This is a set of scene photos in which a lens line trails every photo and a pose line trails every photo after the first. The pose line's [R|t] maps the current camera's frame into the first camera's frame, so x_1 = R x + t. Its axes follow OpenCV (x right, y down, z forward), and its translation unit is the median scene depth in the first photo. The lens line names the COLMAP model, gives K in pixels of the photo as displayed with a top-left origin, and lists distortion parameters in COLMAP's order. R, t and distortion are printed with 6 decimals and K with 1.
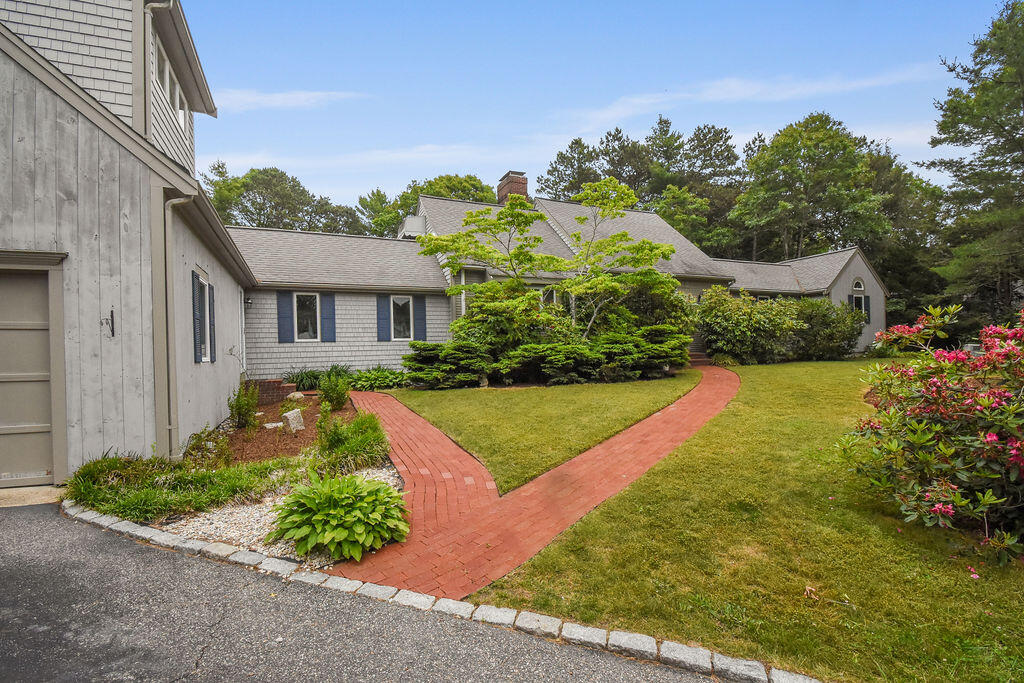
lens RADIAL K [[461.3, 0, 505.3], [0, 461.3, 347.0], [0, 0, 1]] dist [-0.021263, -0.005866]
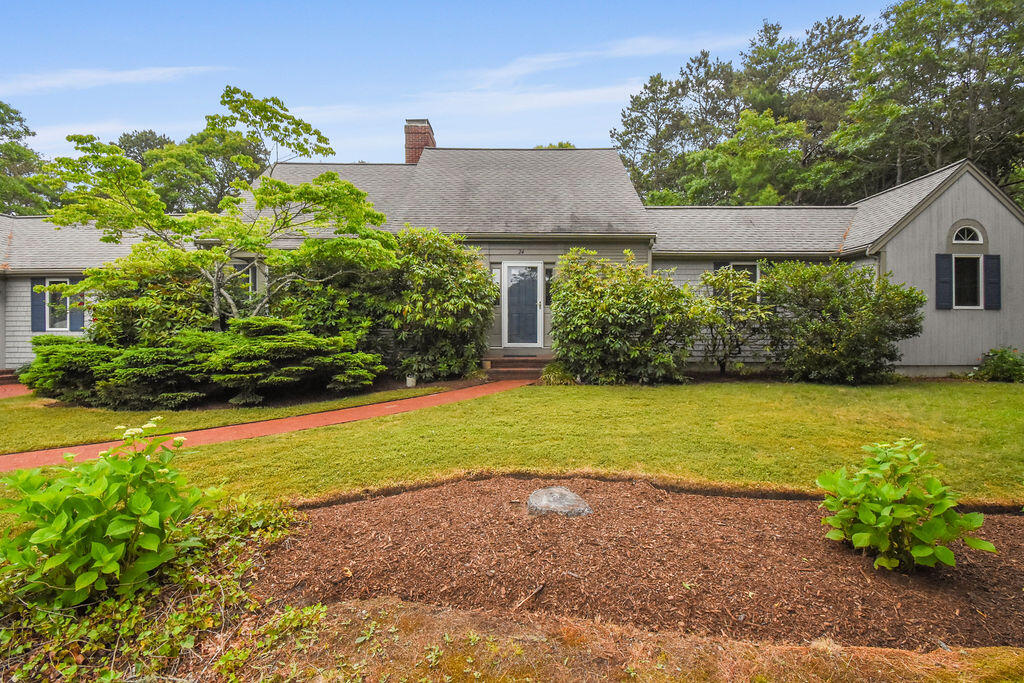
lens RADIAL K [[461.3, 0, 512.9], [0, 461.3, 336.7], [0, 0, 1]] dist [-0.021263, -0.005866]
pose [[0.914248, 0.025802, -0.404332, 0.518496], [-0.019499, 0.999616, 0.019700, -0.022674], [0.404685, -0.010127, 0.914400, 0.337598]]
